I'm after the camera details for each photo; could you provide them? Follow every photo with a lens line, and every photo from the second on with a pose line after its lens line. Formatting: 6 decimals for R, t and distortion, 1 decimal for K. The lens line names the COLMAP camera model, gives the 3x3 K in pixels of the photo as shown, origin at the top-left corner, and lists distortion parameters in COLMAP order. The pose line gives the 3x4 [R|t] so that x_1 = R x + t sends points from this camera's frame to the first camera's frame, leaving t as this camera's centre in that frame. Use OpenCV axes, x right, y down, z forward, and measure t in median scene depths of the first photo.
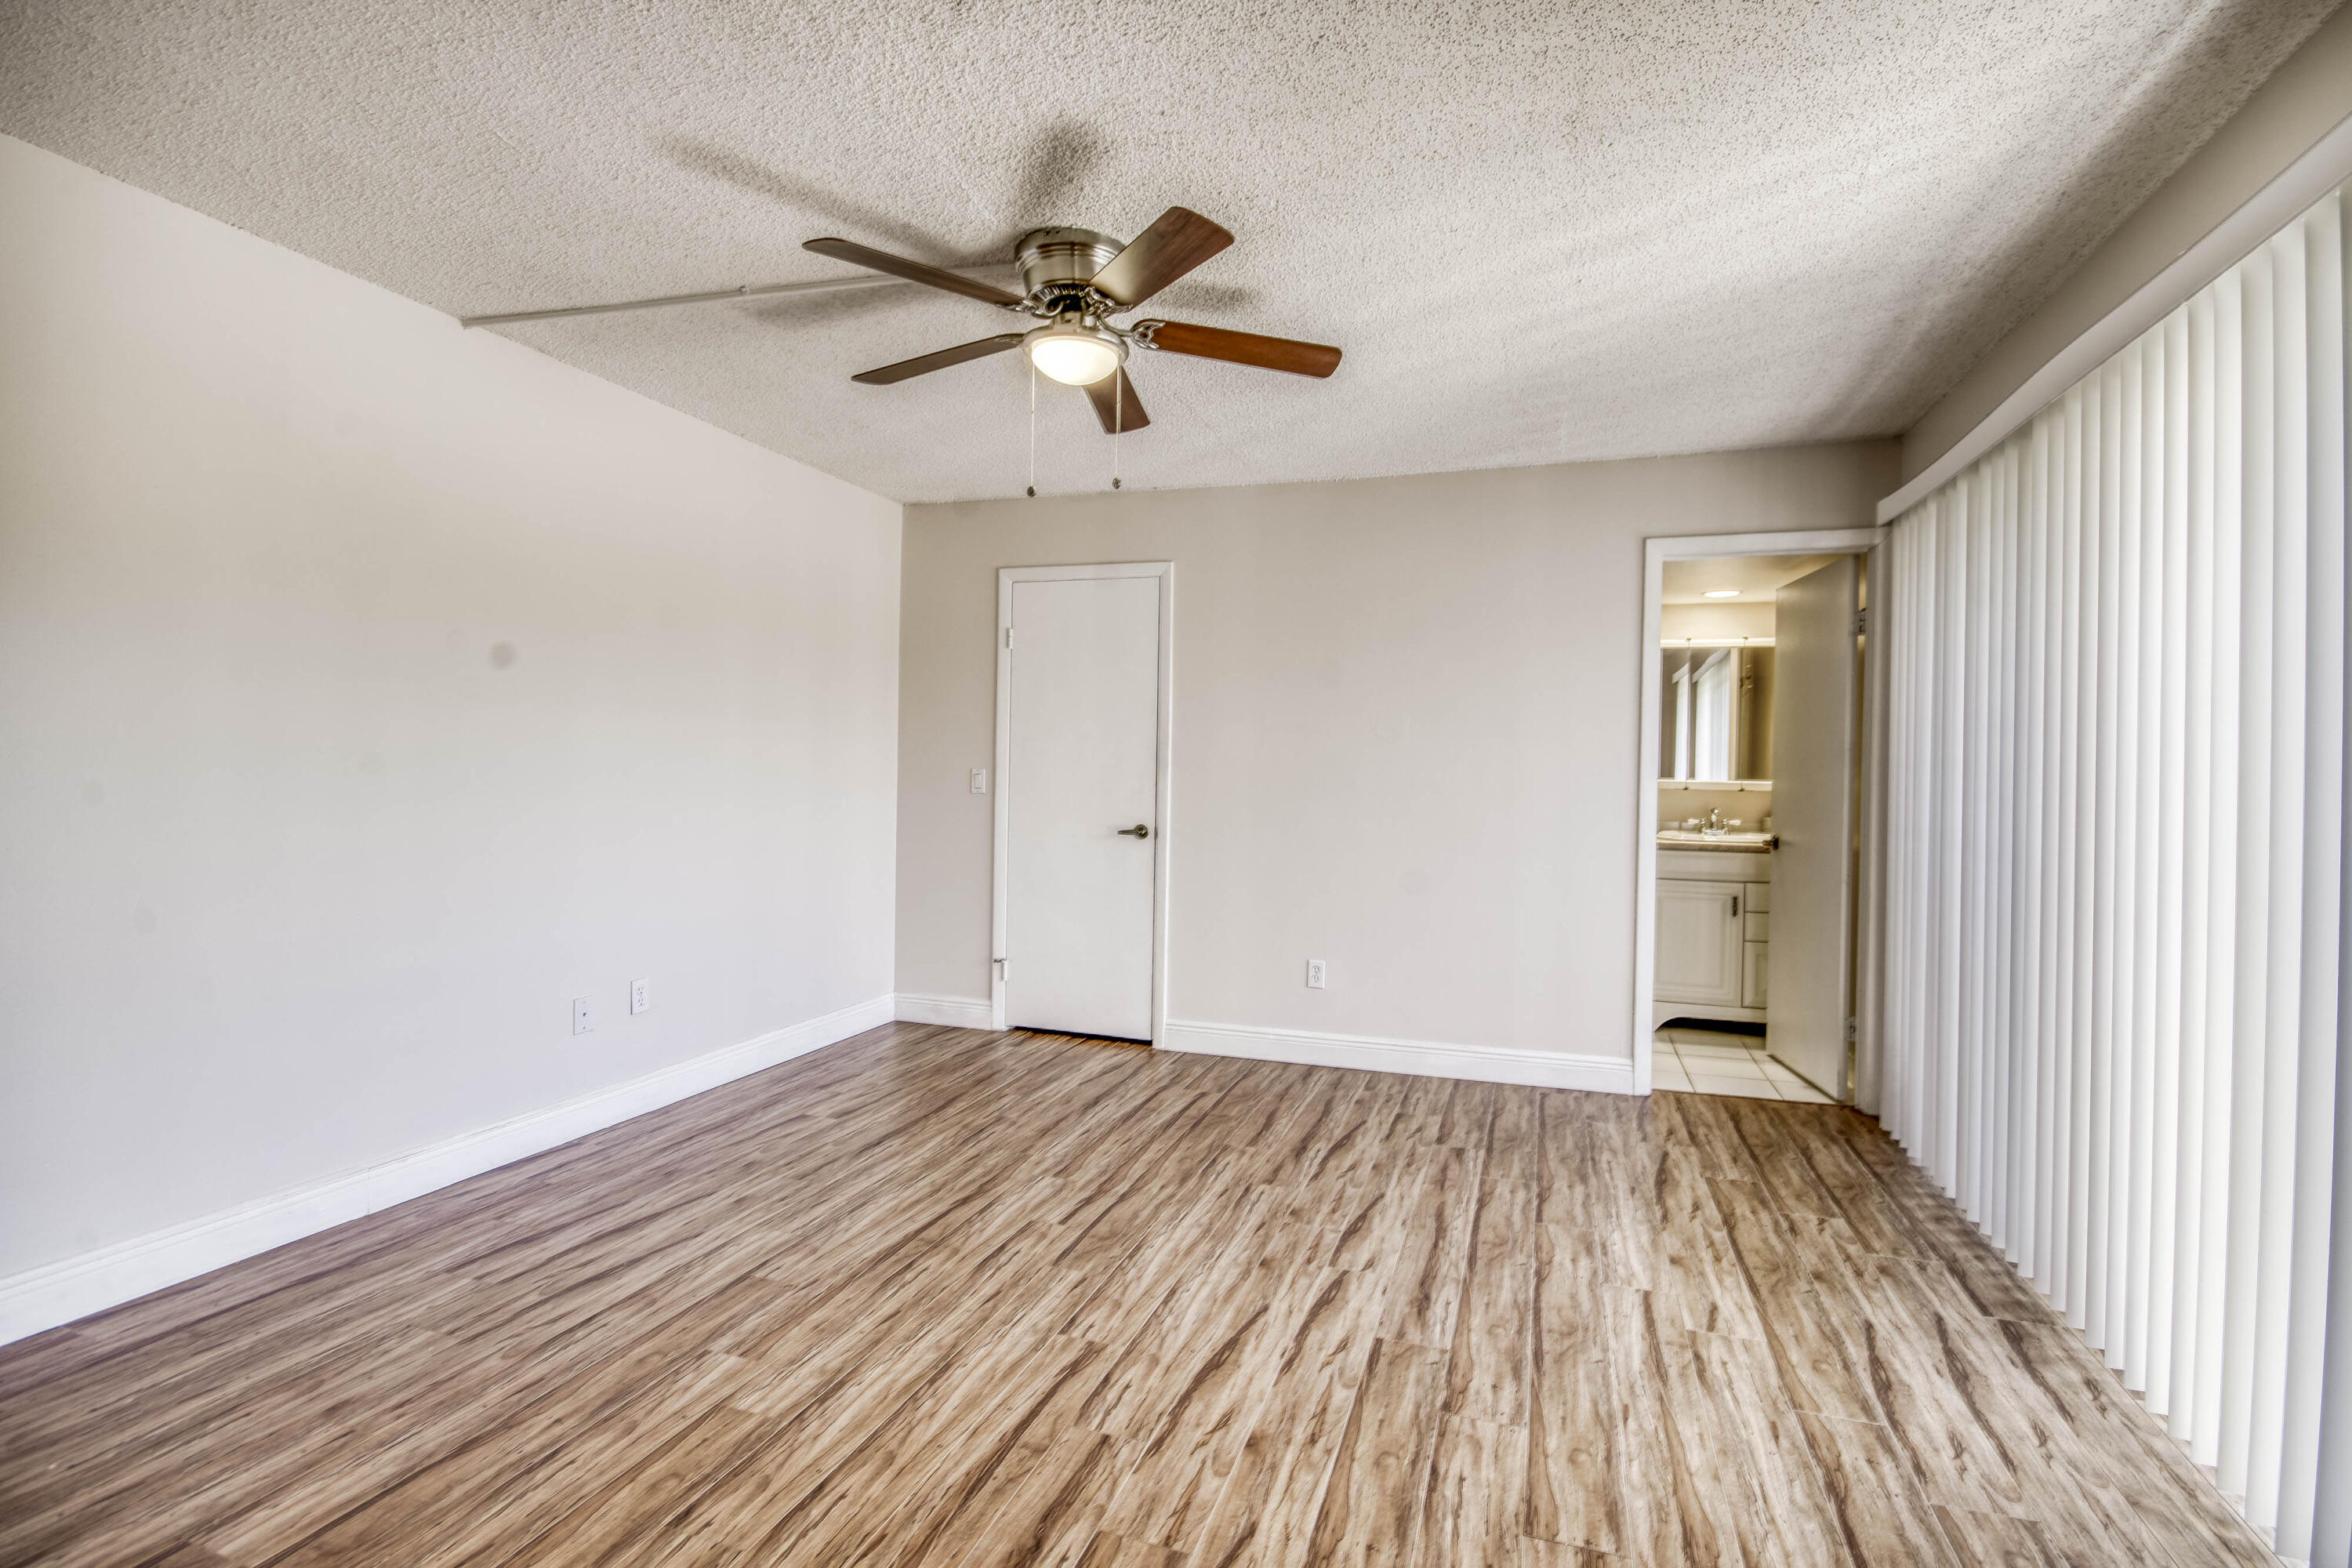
lens RADIAL K [[1061.4, 0, 1176.0], [0, 1061.4, 784.0], [0, 0, 1]] dist [-0.000119, -0.017331]
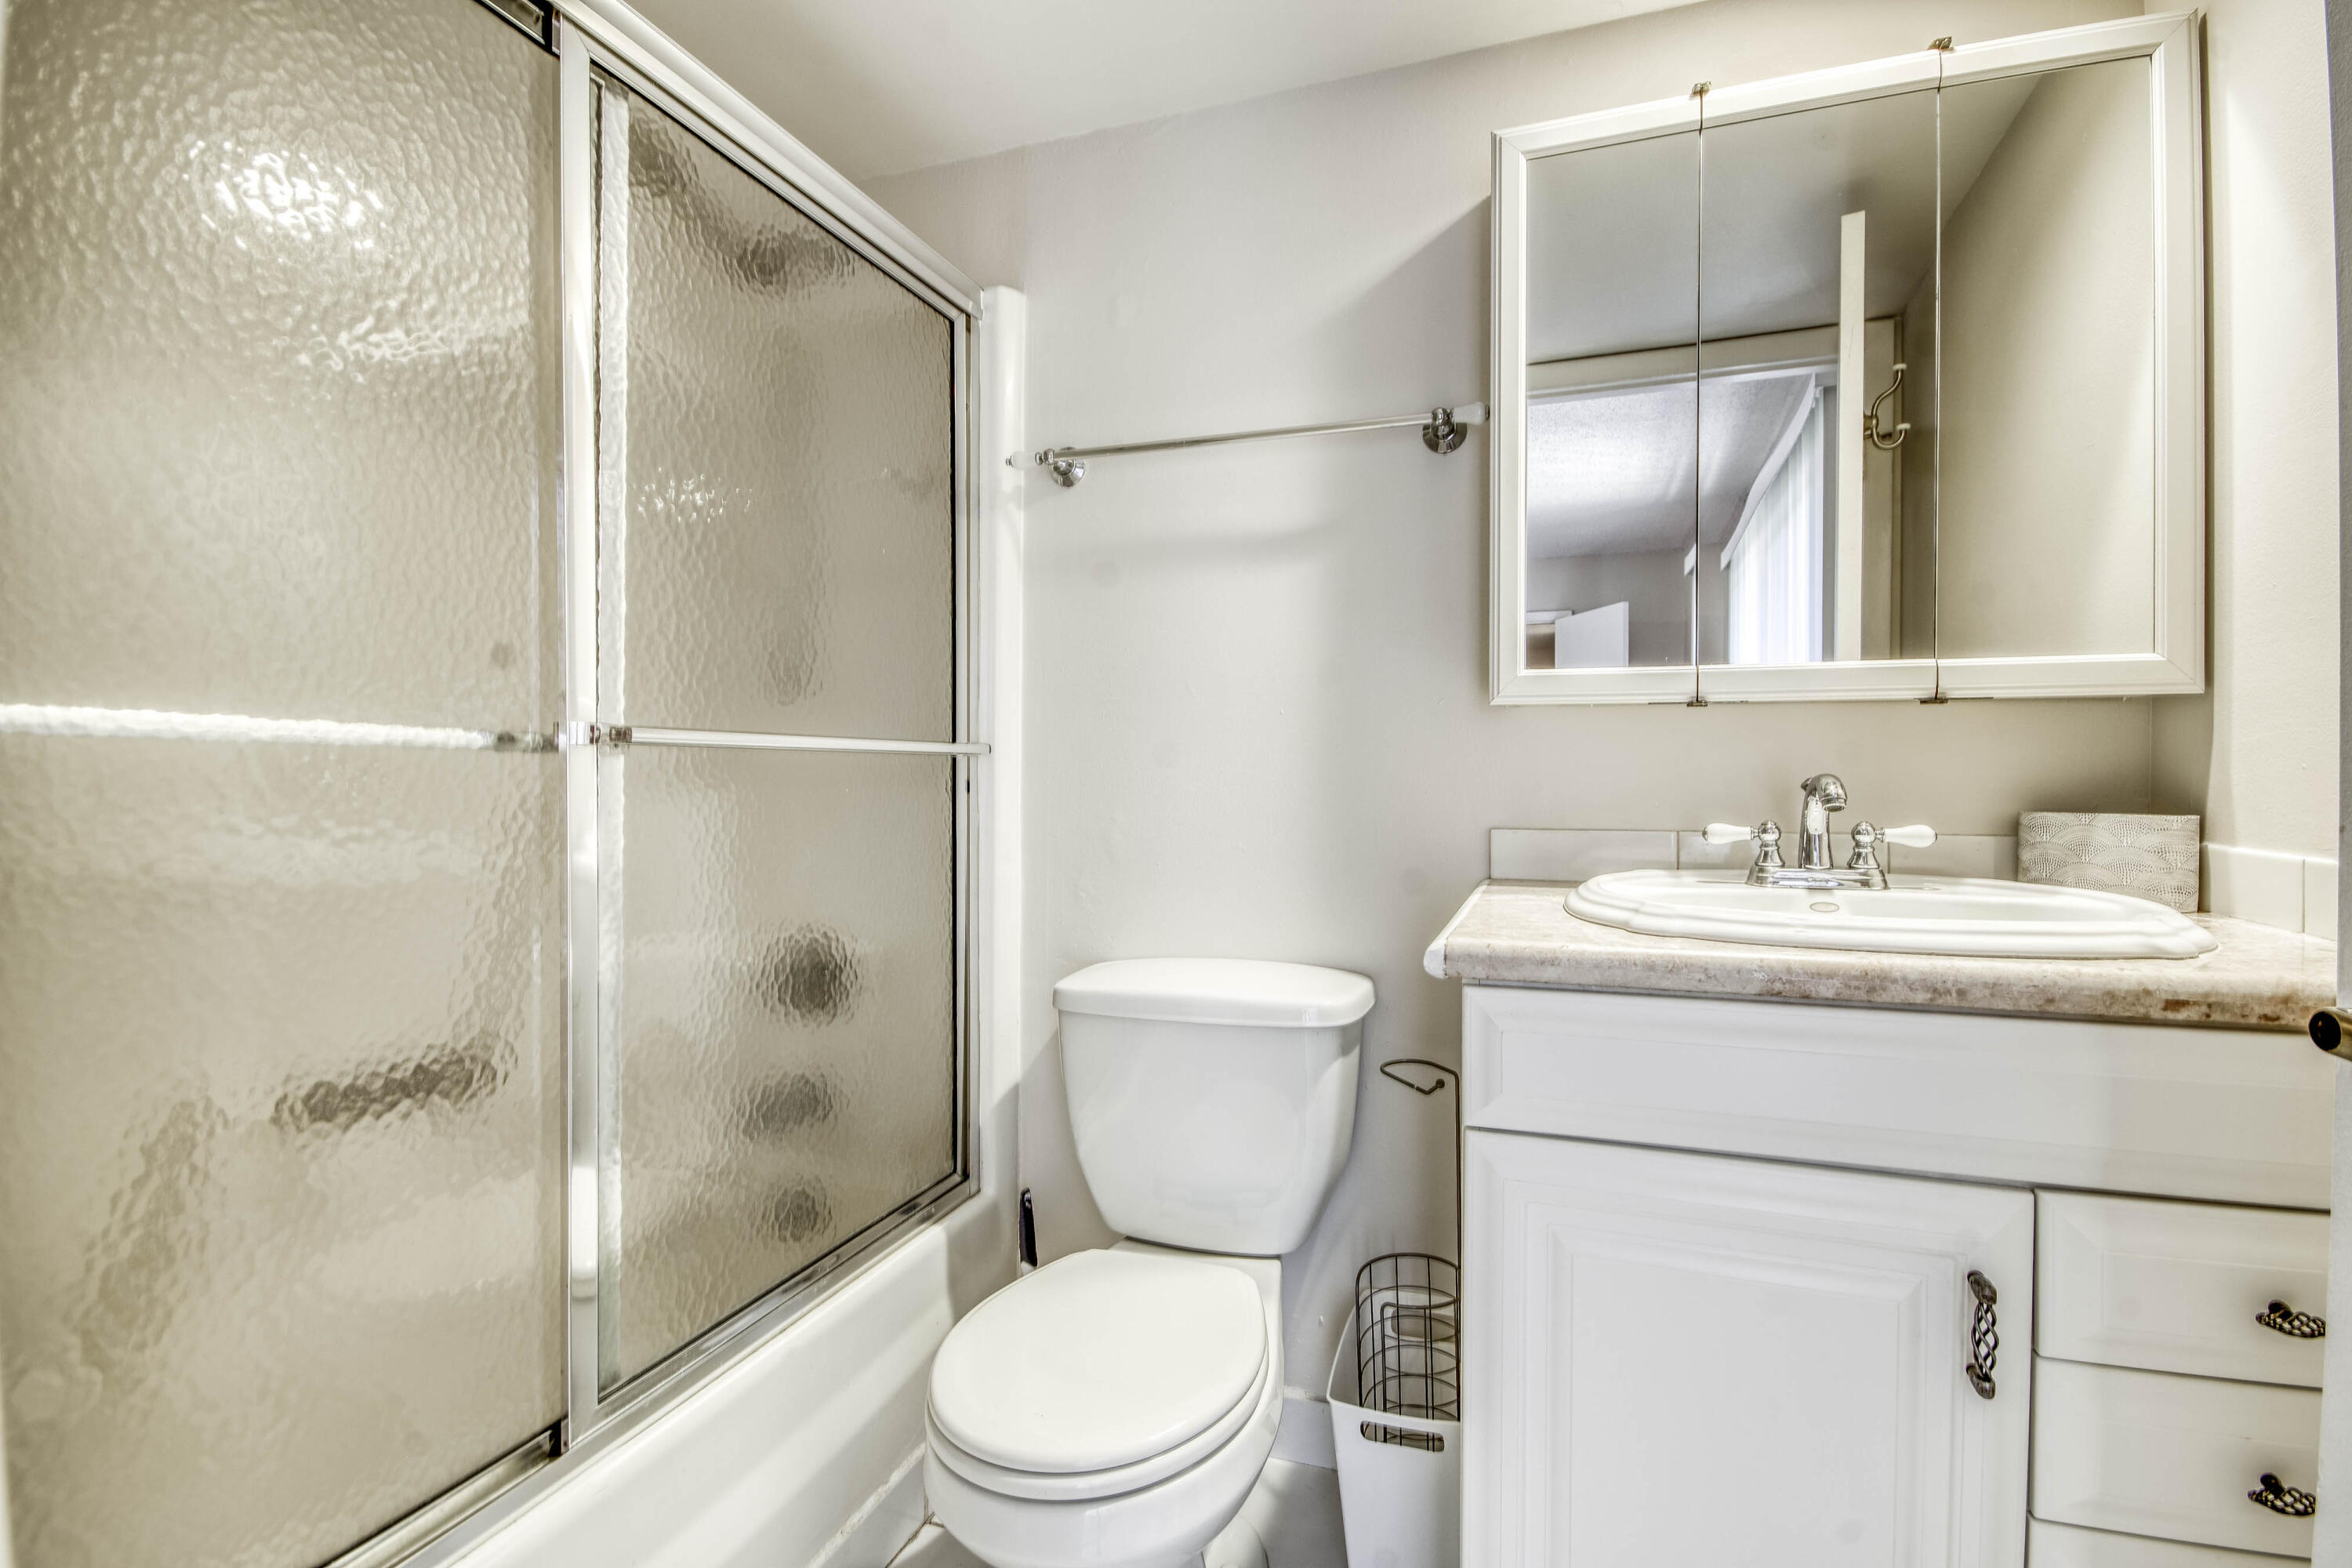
lens RADIAL K [[1061.4, 0, 1176.0], [0, 1061.4, 784.0], [0, 0, 1]] dist [-0.000119, -0.017331]
pose [[0.999759, -0.014985, -0.016048, 0.368664], [0.015074, 0.999871, 0.005469, 0.020490], [0.015964, -0.005710, 0.999856, 0.763176]]
